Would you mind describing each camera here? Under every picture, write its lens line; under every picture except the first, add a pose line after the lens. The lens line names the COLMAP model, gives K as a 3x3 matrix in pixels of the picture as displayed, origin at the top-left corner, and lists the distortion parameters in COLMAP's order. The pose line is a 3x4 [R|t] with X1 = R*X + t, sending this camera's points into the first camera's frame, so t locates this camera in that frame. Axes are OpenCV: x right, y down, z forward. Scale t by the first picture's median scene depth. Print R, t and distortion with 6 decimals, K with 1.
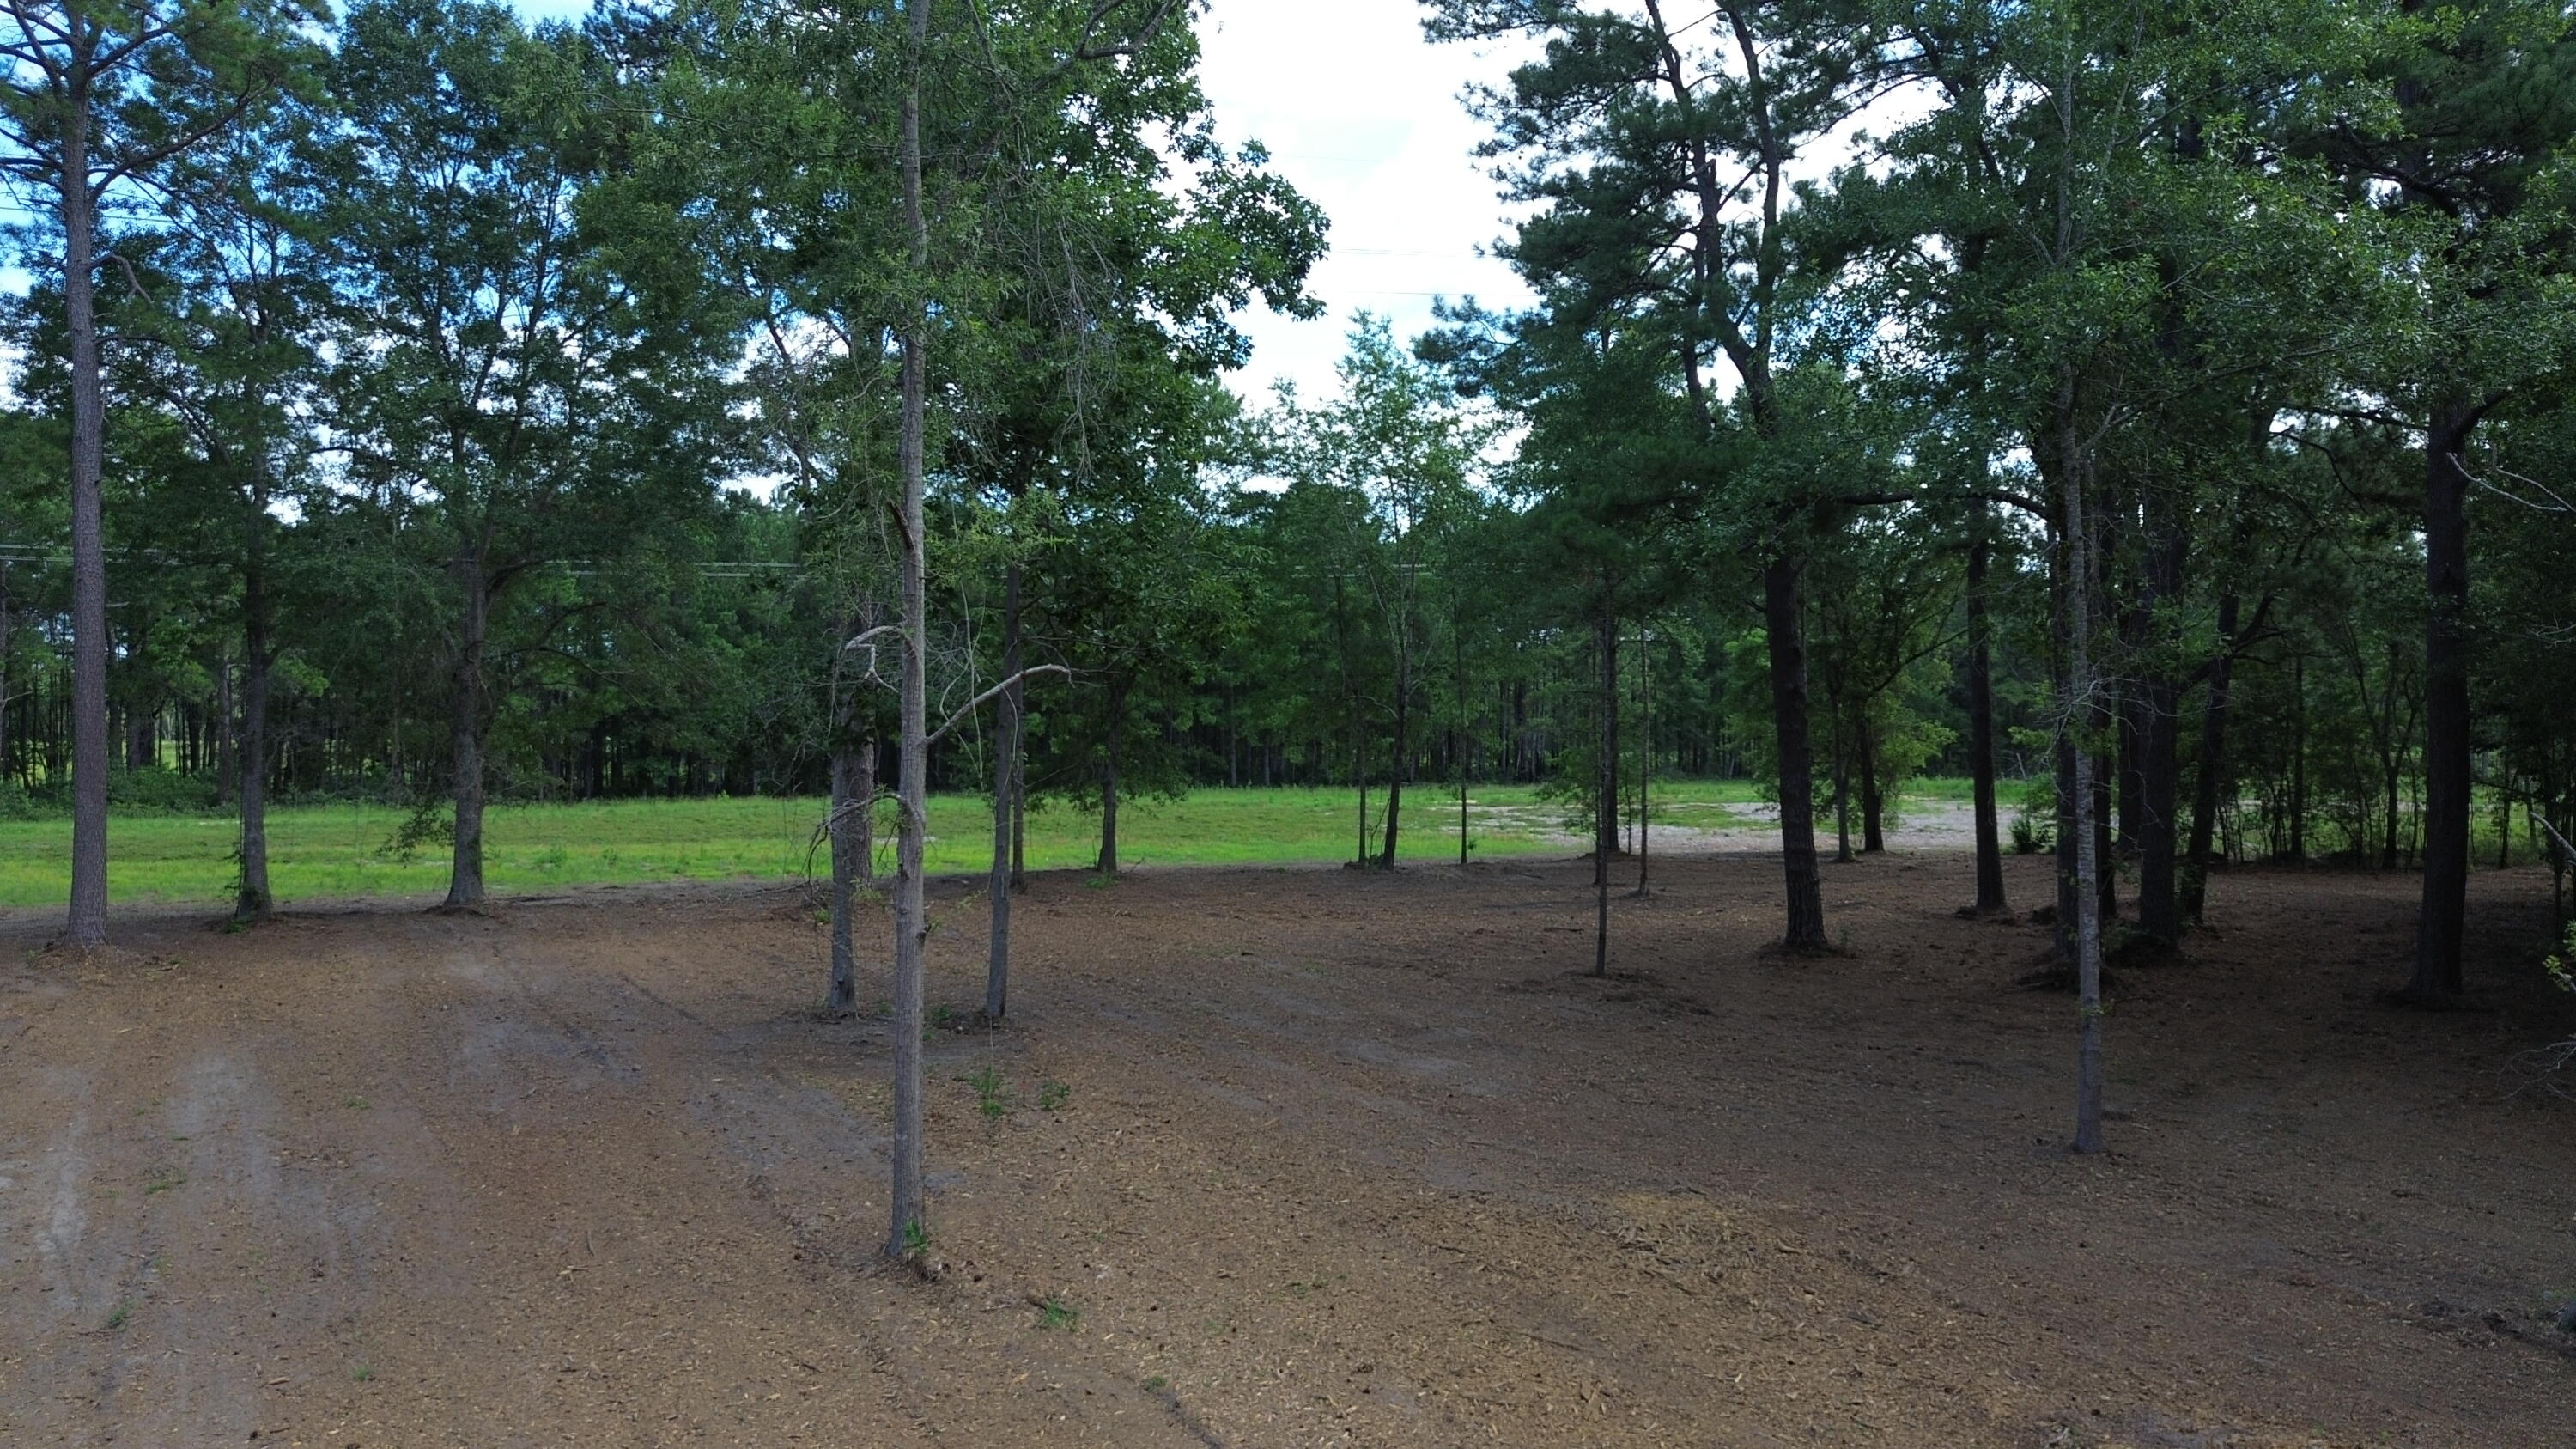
lens RADIAL K [[1811.7, 0, 1298.0], [0, 1811.7, 718.8], [0, 0, 1]] dist [0.063363, -0.064686]
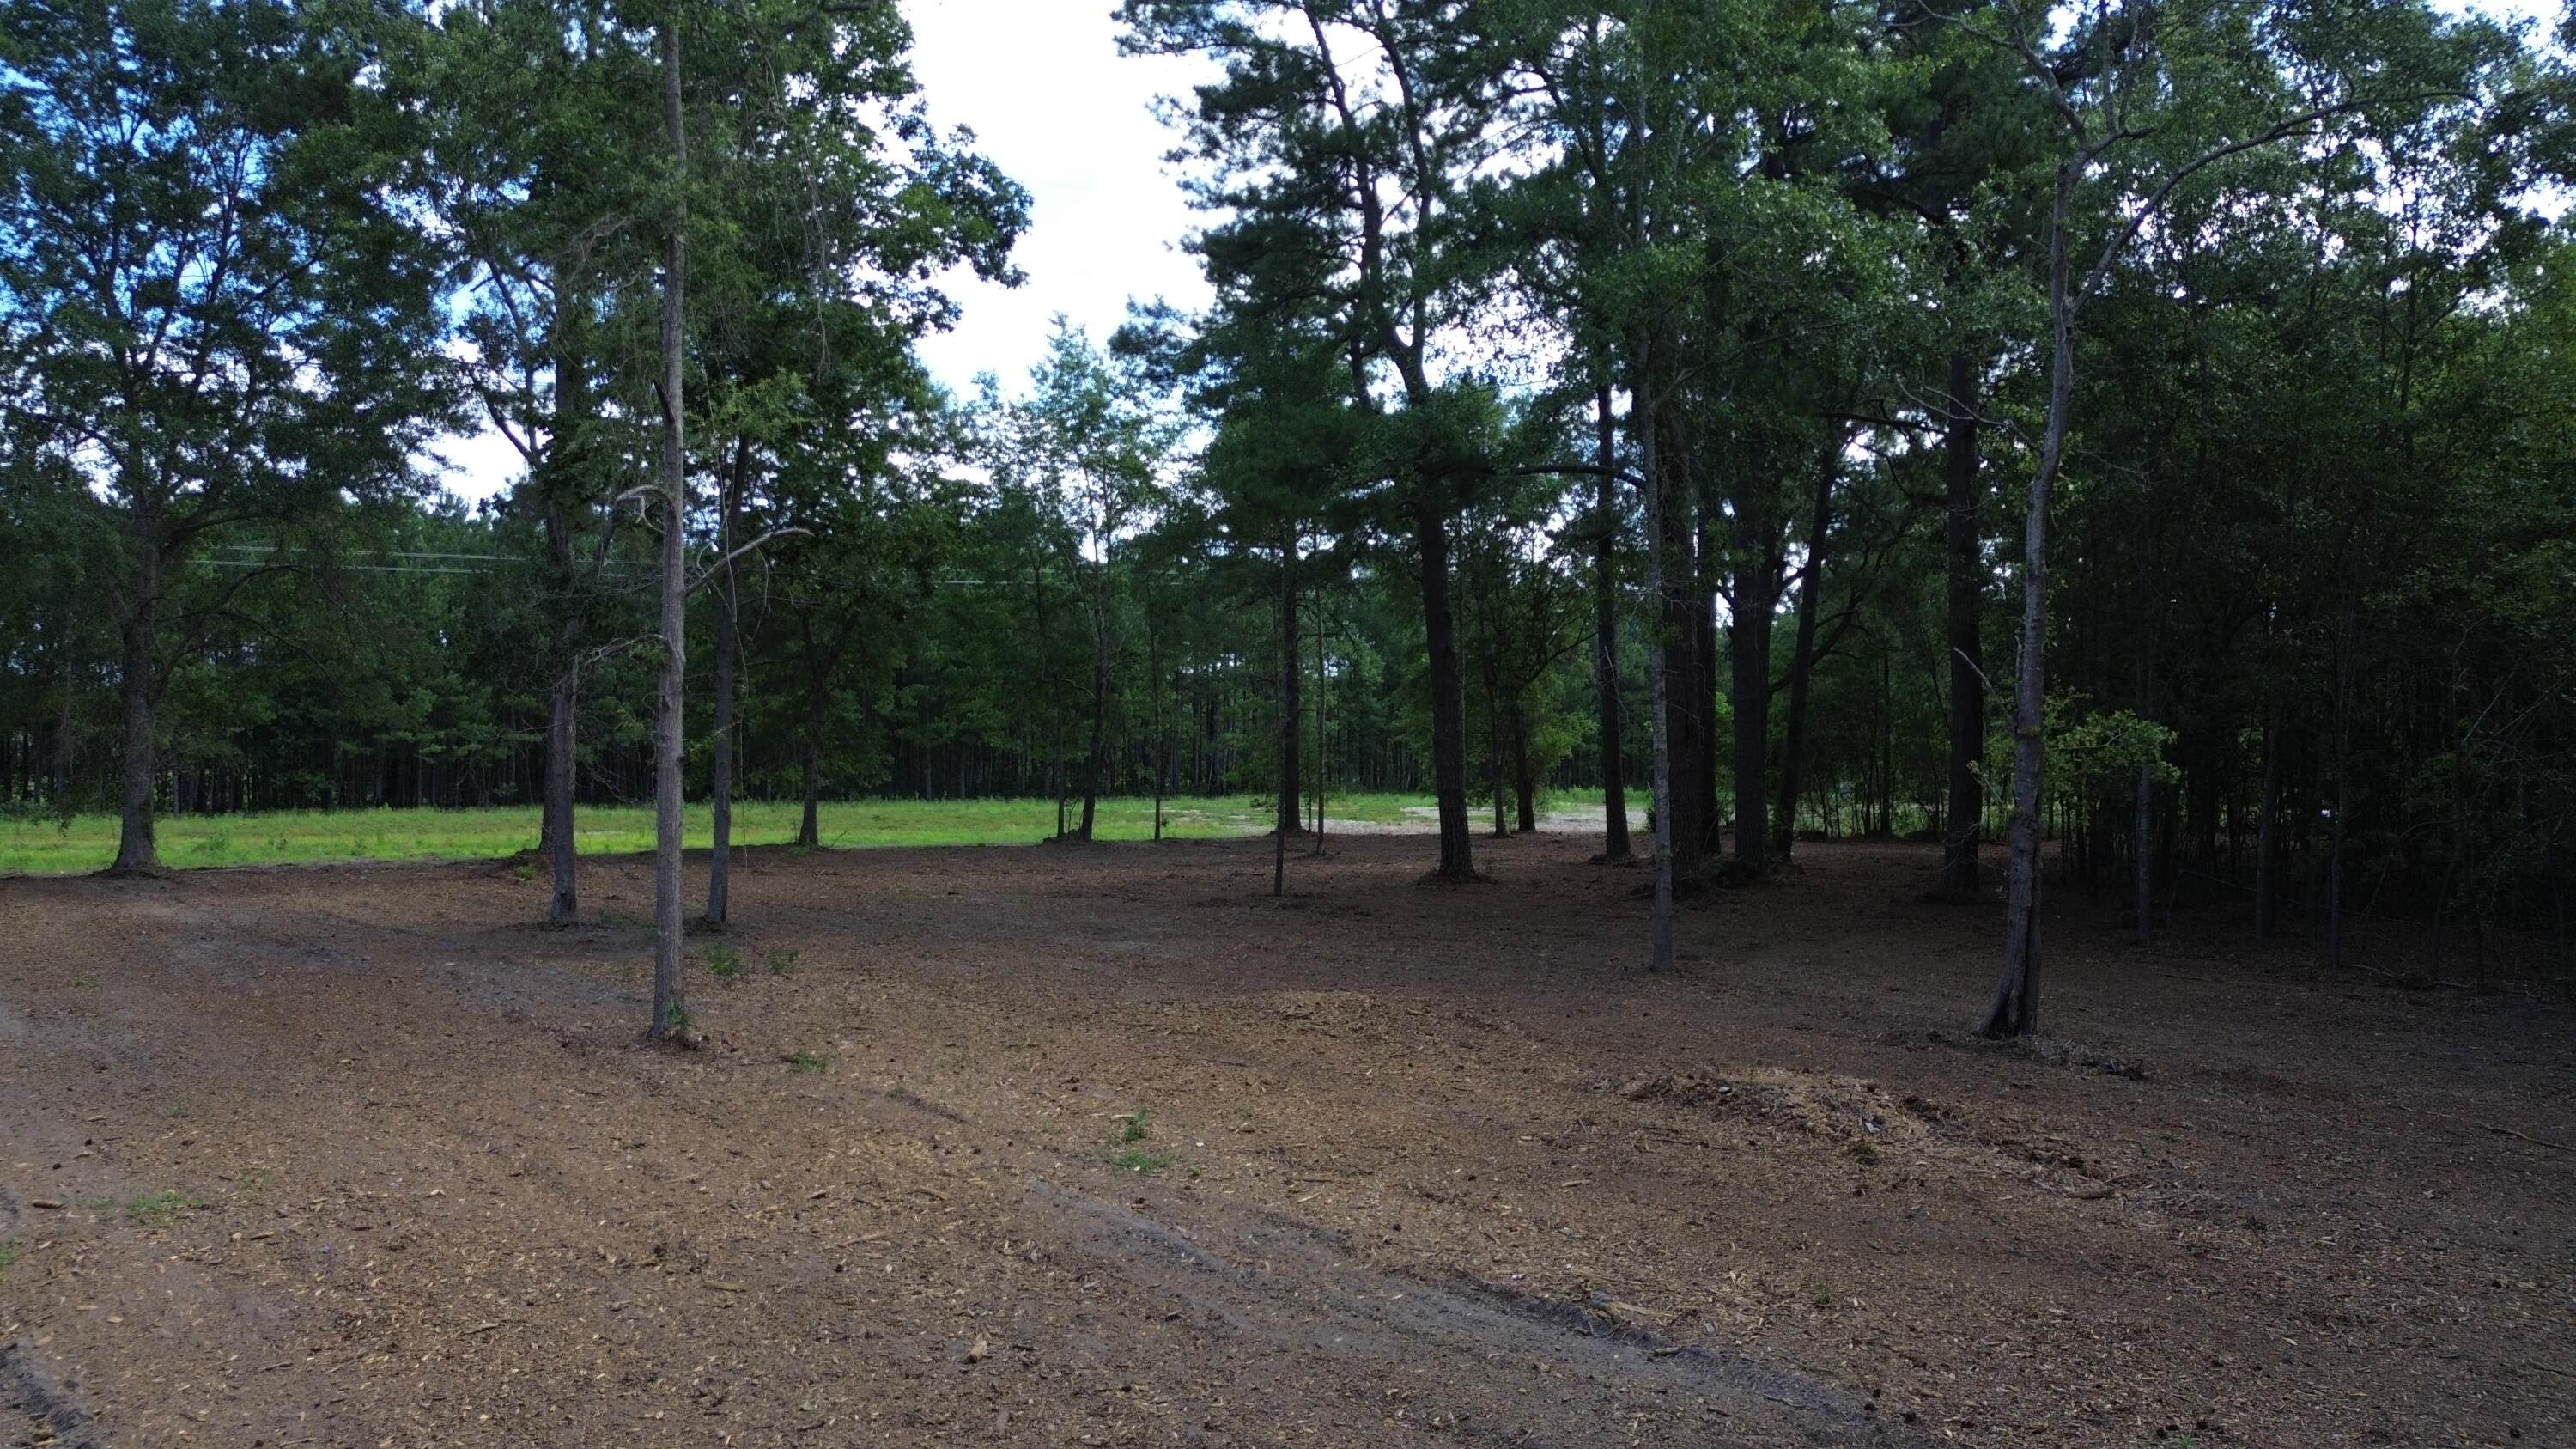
lens RADIAL K [[1783.2, 0, 1296.5], [0, 1783.2, 723.0], [0, 0, 1]] dist [0.084641, -0.089420]
pose [[0.985724, 0.000788, 0.168367, -0.006360], [0.002256, 0.999837, -0.017888, 0.049069], [-0.168354, 0.018012, 0.985562, -0.077577]]
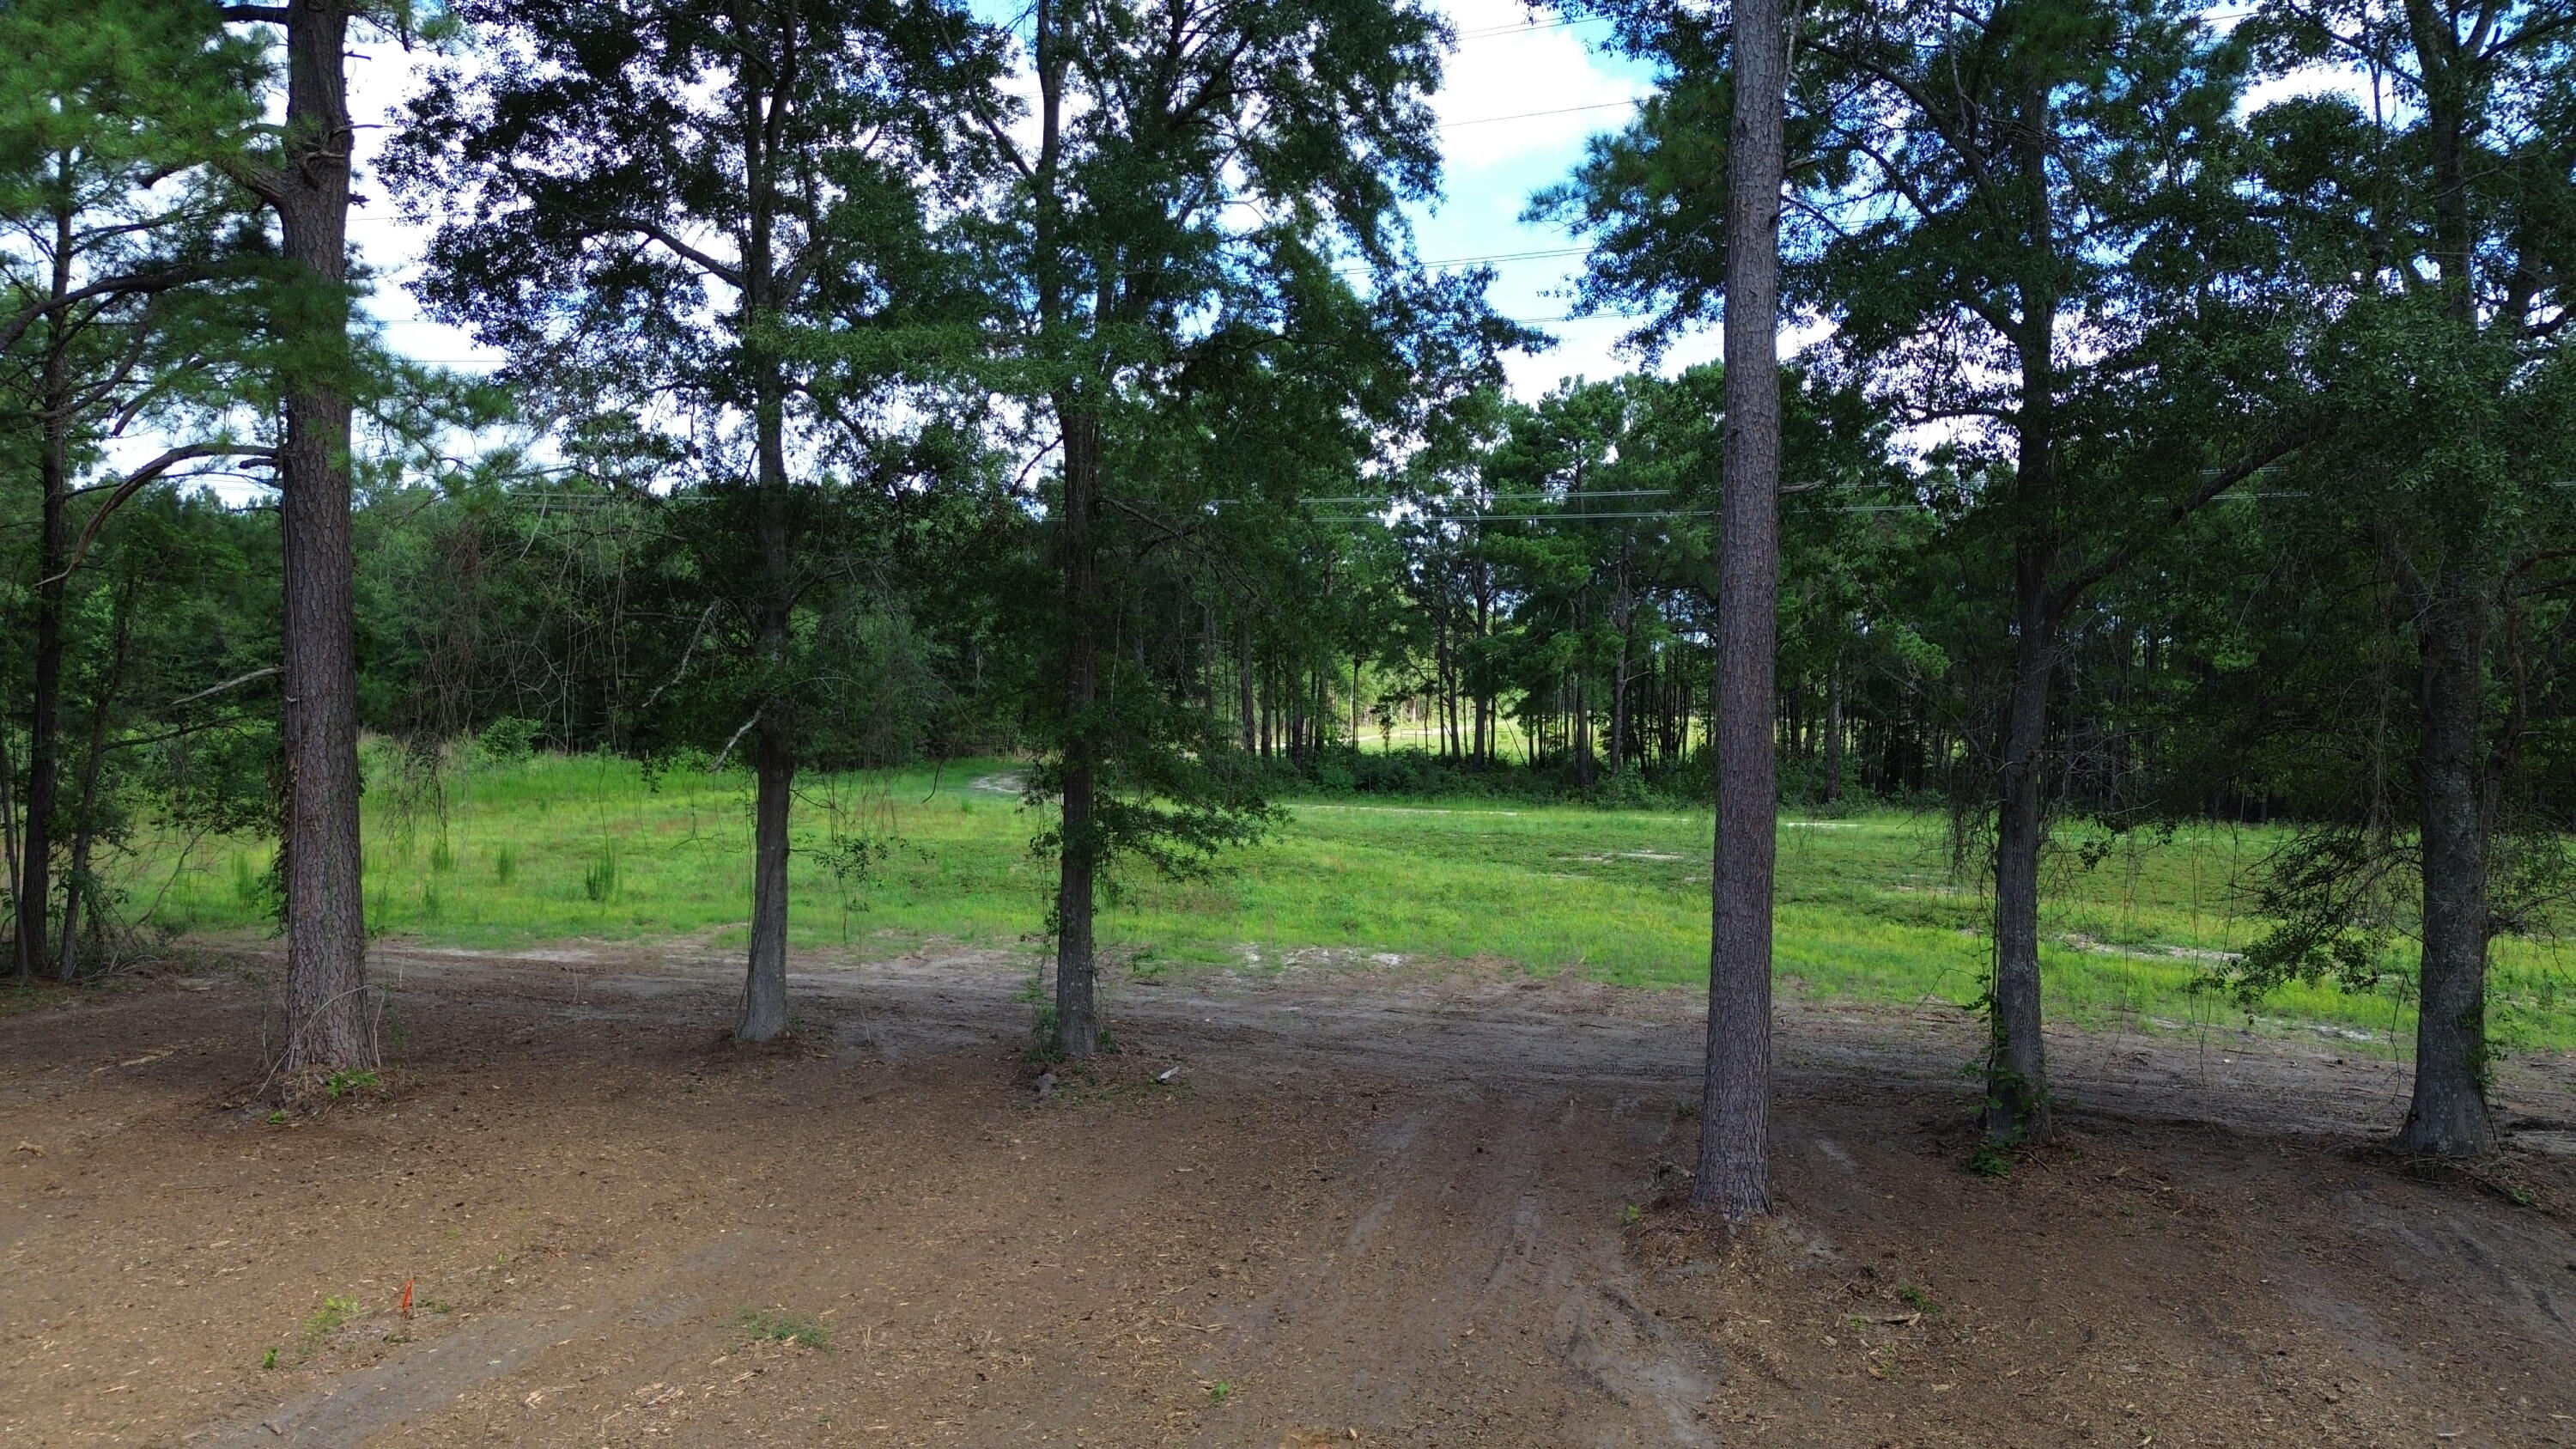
lens RADIAL K [[1811.7, 0, 1298.0], [0, 1811.7, 718.8], [0, 0, 1]] dist [0.063363, -0.064686]
pose [[0.700464, 0.025114, -0.713246, -0.438403], [-0.018348, 0.999684, 0.017180, -0.008002], [0.713452, 0.001053, 0.700703, 0.640576]]
